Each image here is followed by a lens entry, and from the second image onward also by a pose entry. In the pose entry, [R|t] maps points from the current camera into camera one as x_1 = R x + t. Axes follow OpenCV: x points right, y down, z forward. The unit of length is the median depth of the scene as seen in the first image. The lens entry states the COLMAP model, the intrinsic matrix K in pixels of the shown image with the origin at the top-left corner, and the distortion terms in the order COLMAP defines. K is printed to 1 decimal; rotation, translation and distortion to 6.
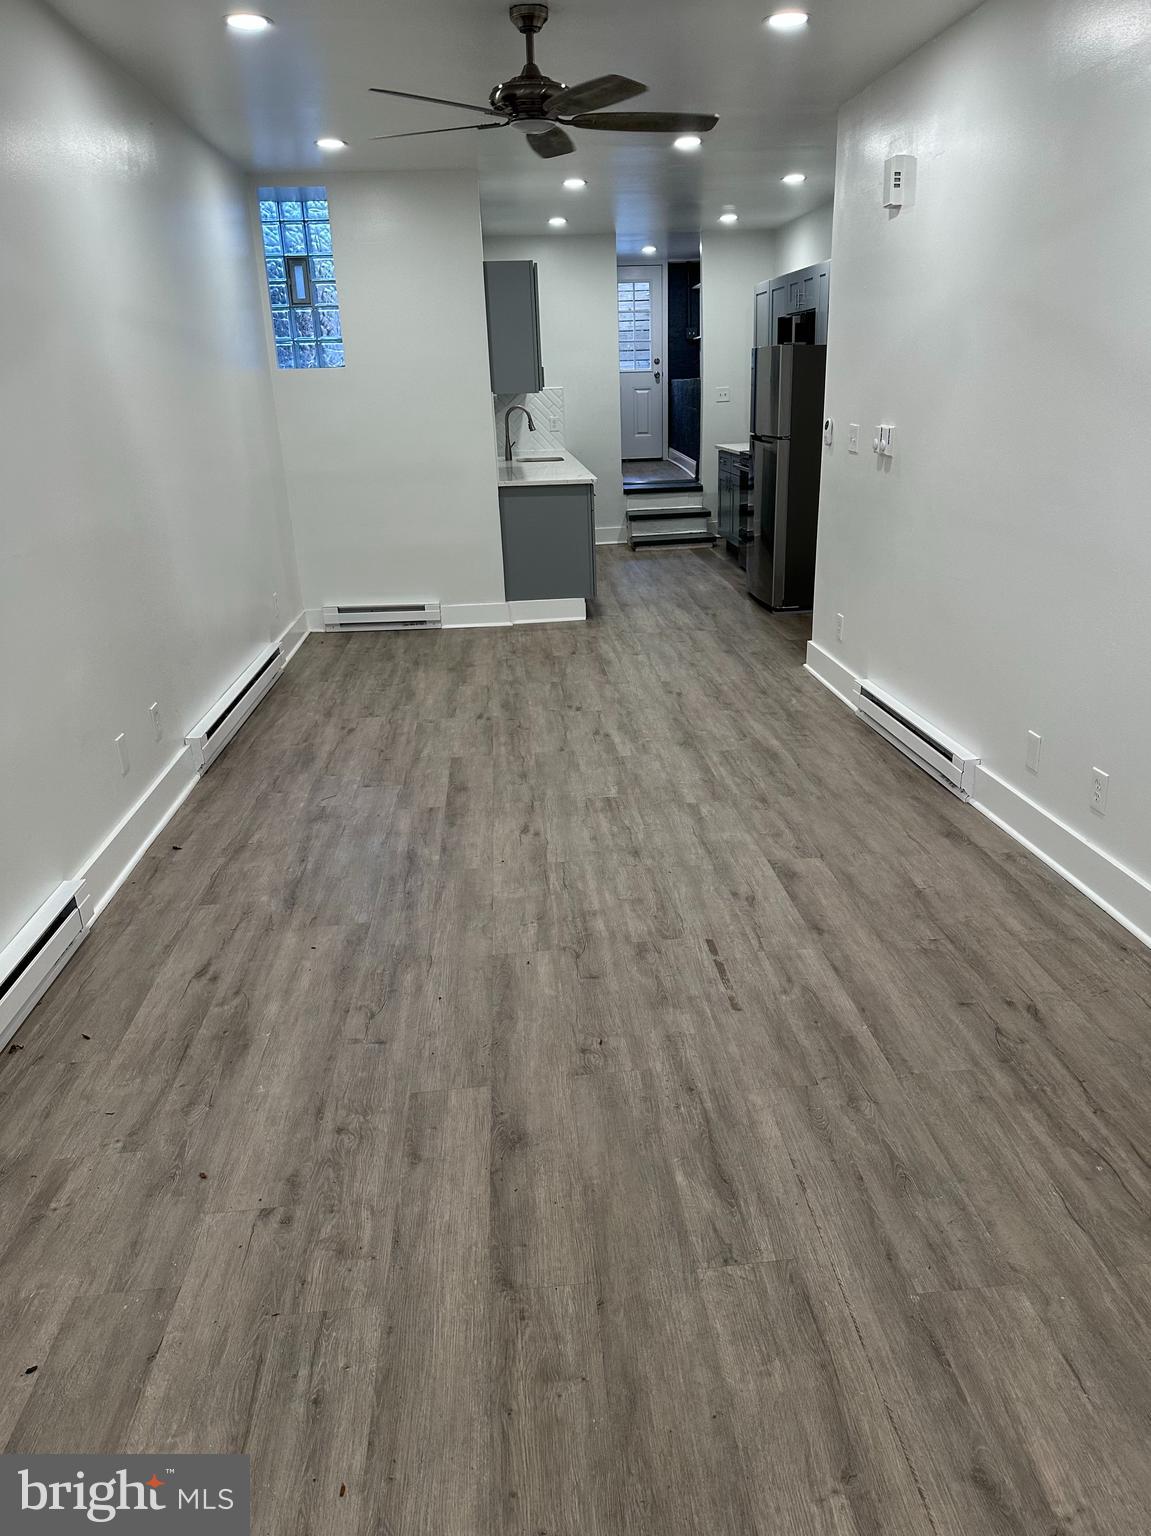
lens RADIAL K [[1054.4, 0, 577.3], [0, 1054.4, 760.4], [0, 0, 1]] dist [0.132804, -0.184622]
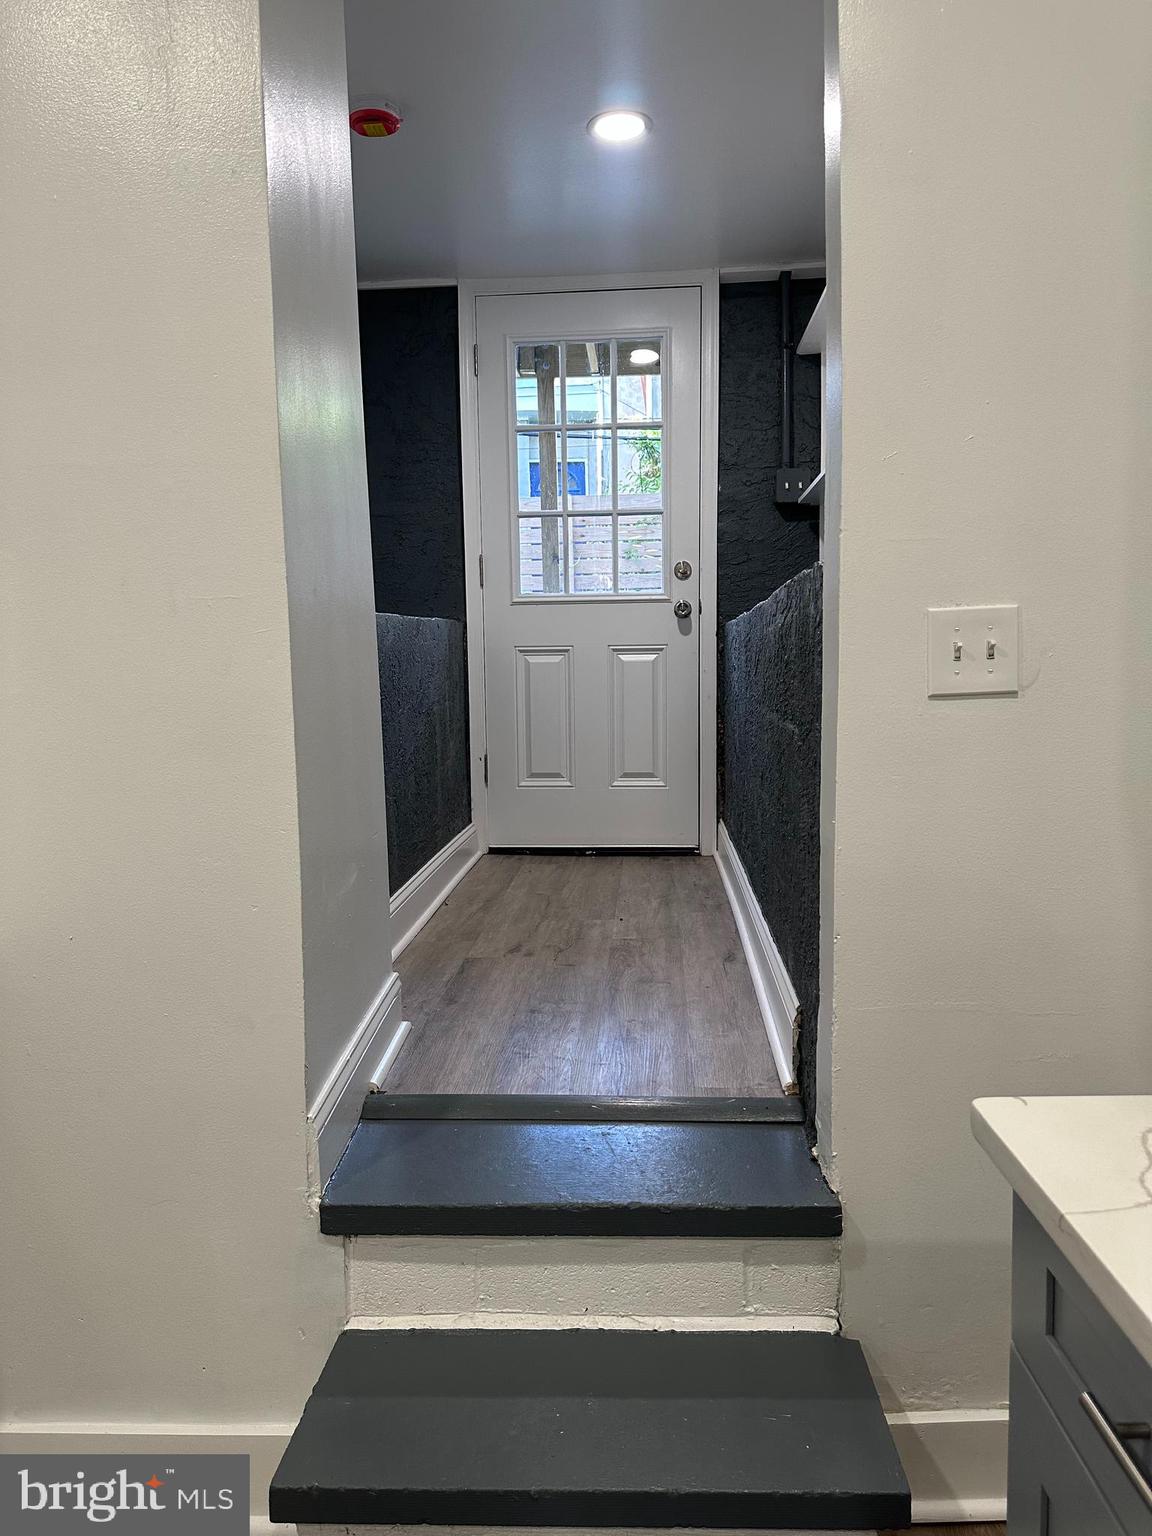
lens RADIAL K [[1054.4, 0, 577.8], [0, 1054.4, 760.4], [0, 0, 1]] dist [0.132804, -0.184622]
pose [[0.993648, 0.027605, -0.109090, 0.277506], [-0.054121, 0.967192, -0.248214, -0.818993], [0.098659, 0.252541, 0.962543, 2.443133]]
